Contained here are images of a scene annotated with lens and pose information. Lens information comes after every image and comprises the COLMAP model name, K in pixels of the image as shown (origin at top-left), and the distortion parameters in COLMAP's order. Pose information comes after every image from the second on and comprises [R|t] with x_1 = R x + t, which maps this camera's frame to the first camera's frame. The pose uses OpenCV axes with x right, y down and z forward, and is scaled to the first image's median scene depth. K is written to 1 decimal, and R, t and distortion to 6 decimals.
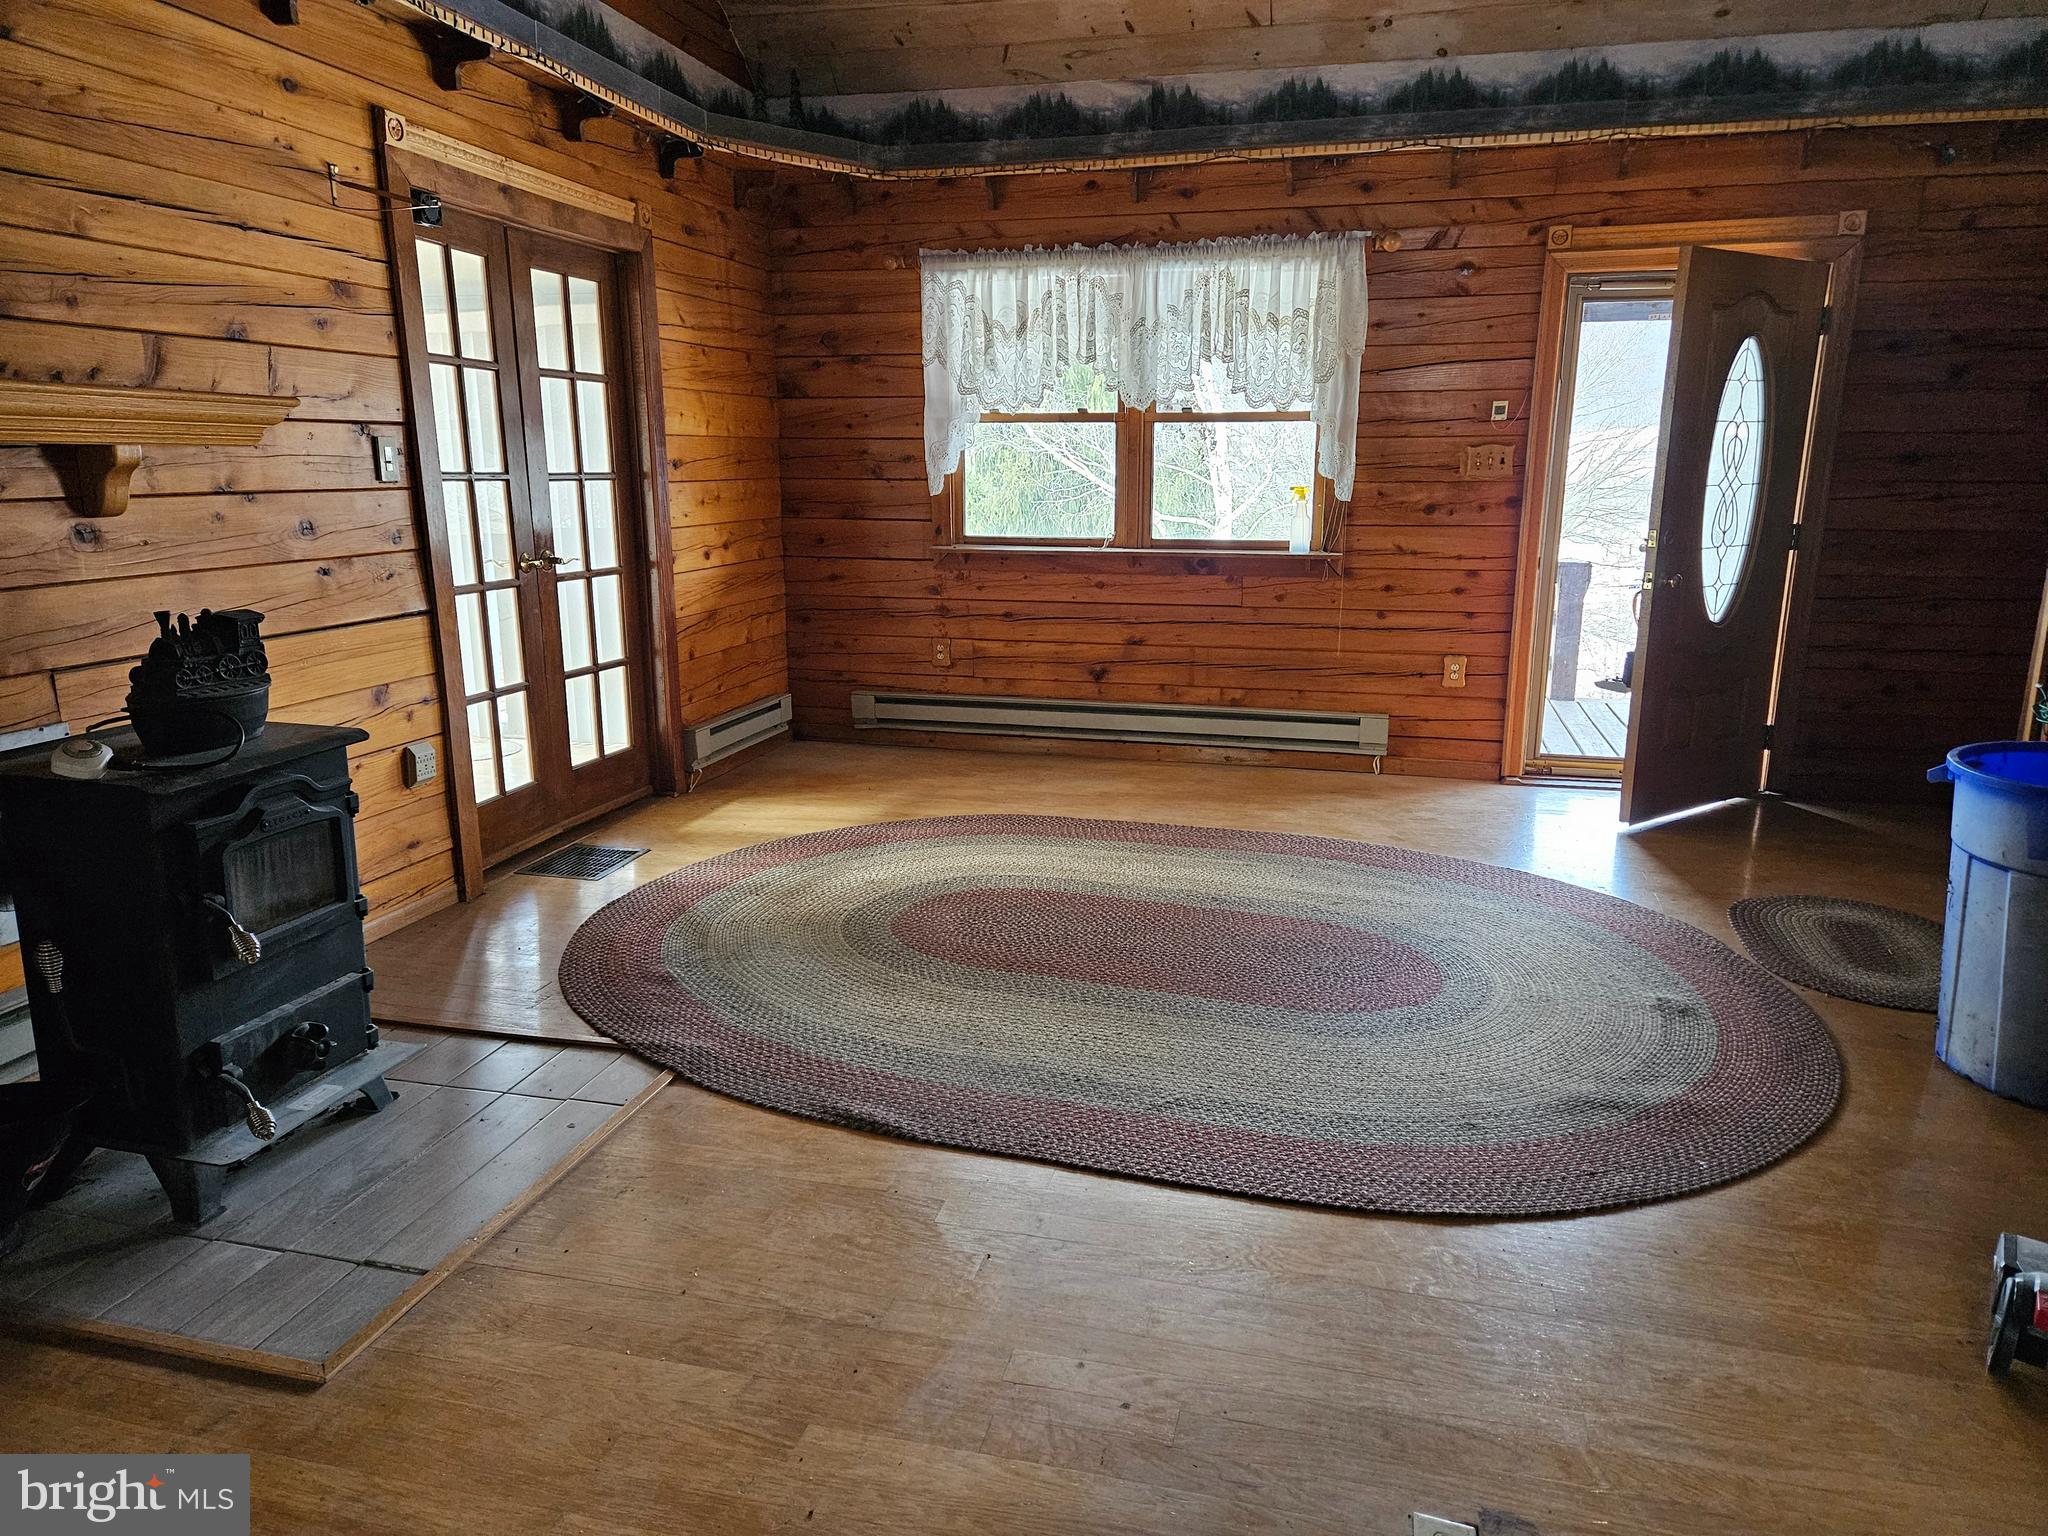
lens RADIAL K [[1355.6, 0, 1052.7], [0, 1355.6, 766.9], [0, 0, 1]] dist [0.099549, -0.080637]
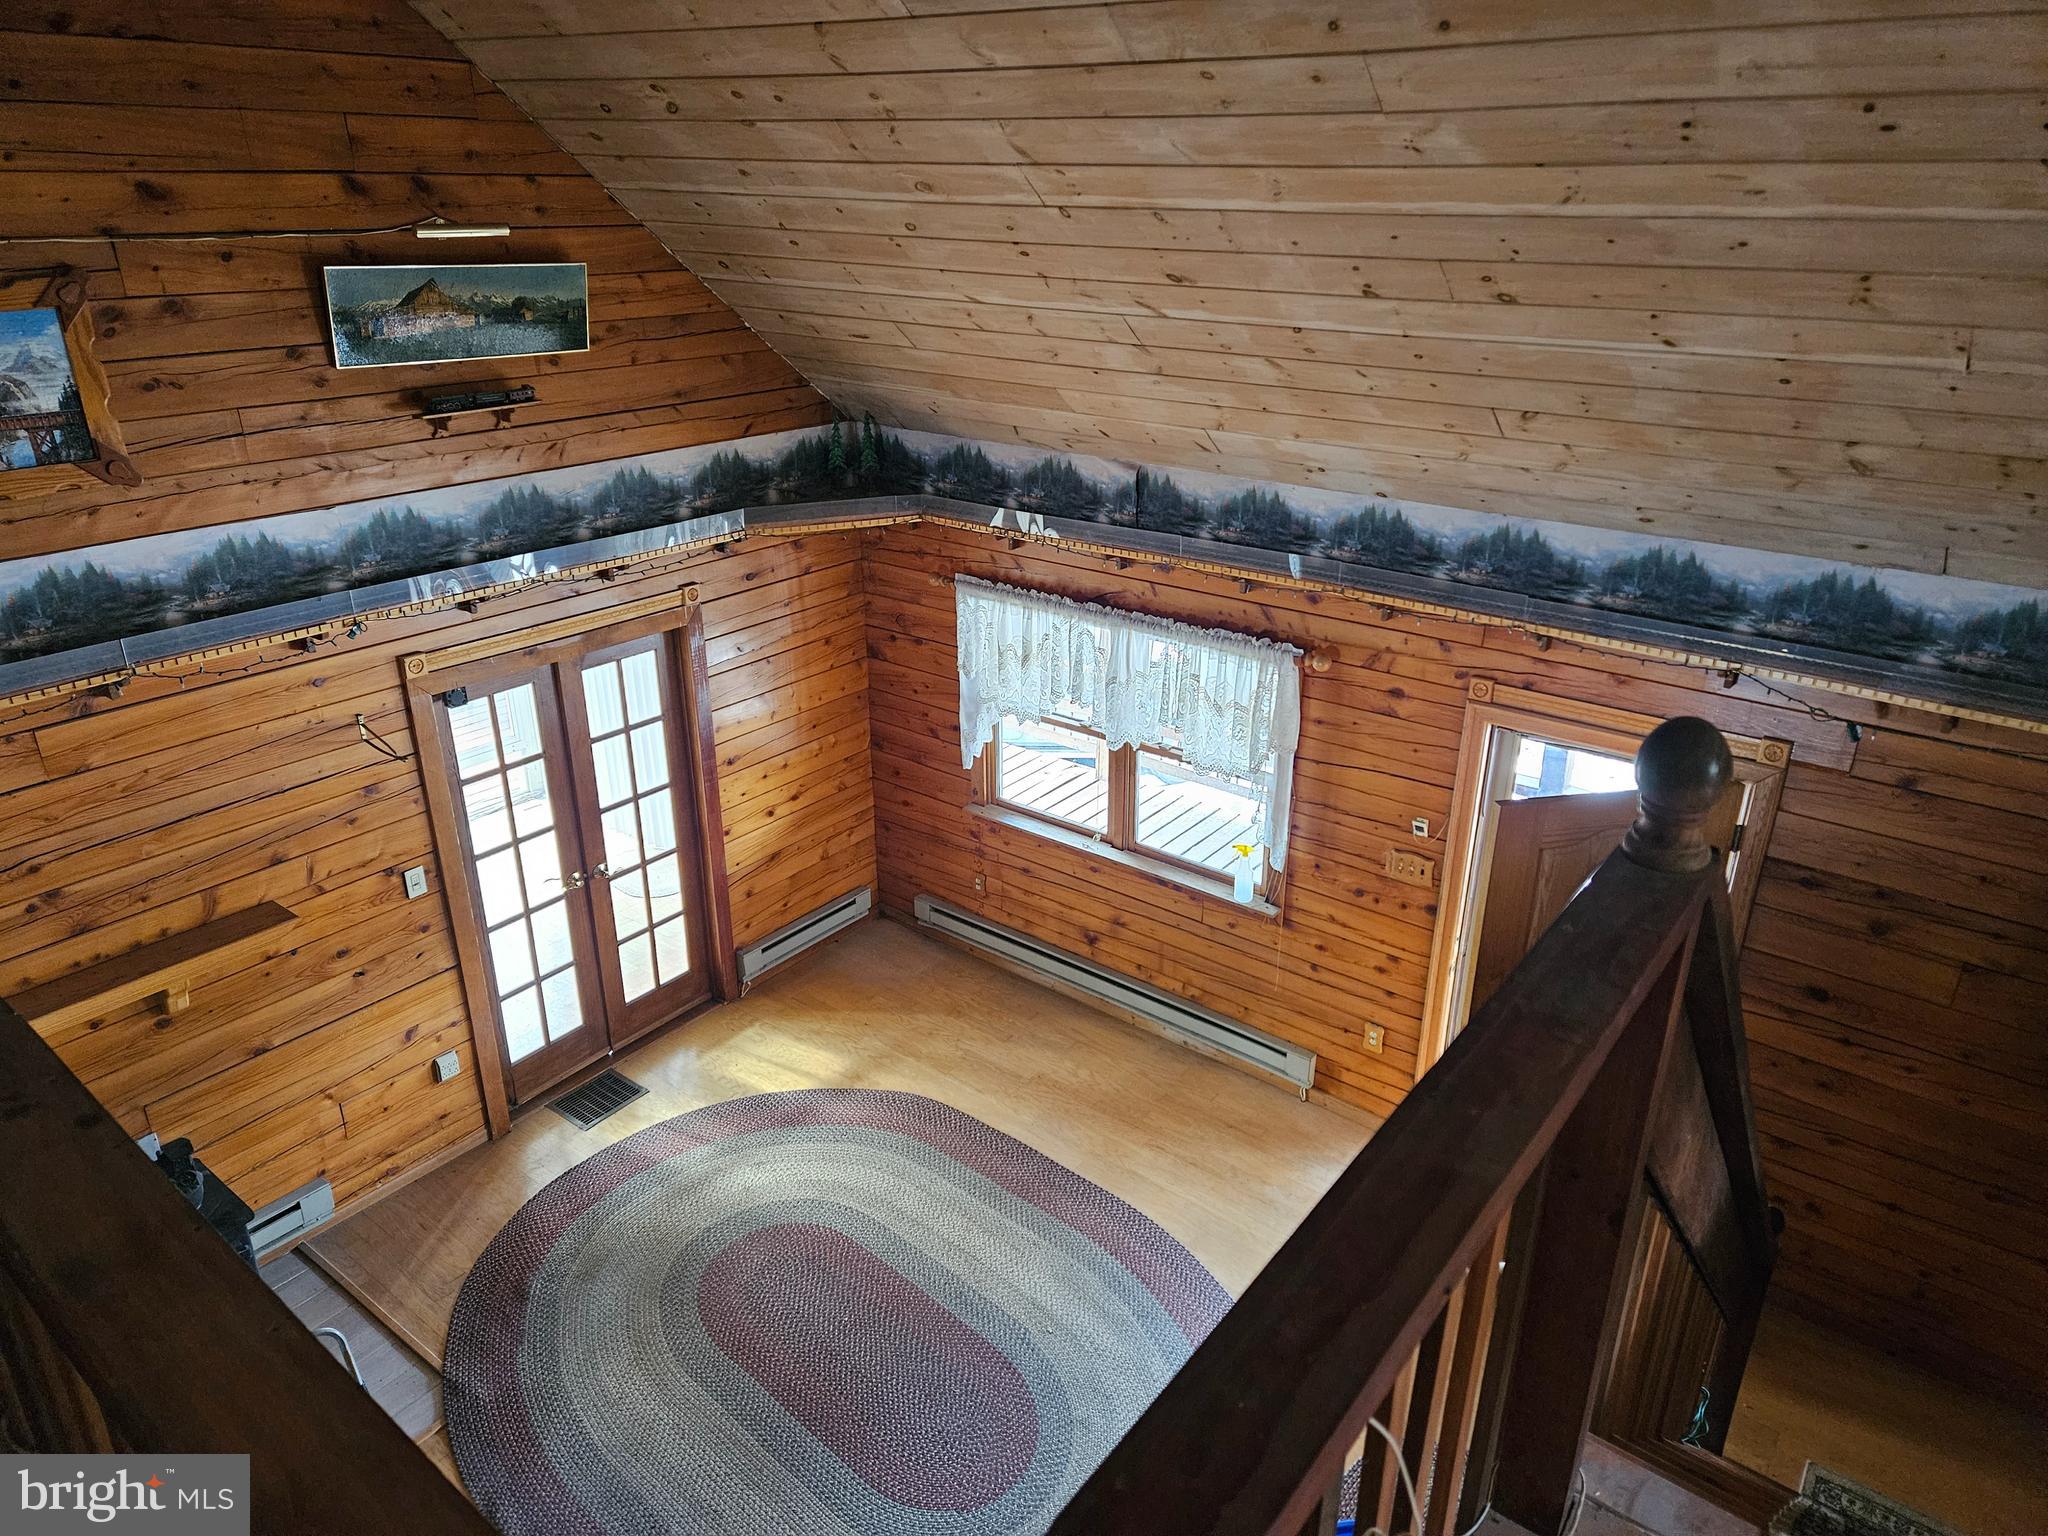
lens RADIAL K [[1355.6, 0, 1052.7], [0, 1355.6, 766.9], [0, 0, 1]] dist [0.099549, -0.080637]
pose [[0.913188, 0.165169, -0.372567, 0.437371], [-0.092476, 0.974325, 0.205280, -0.476090], [0.396907, -0.153006, 0.905016, -0.011069]]
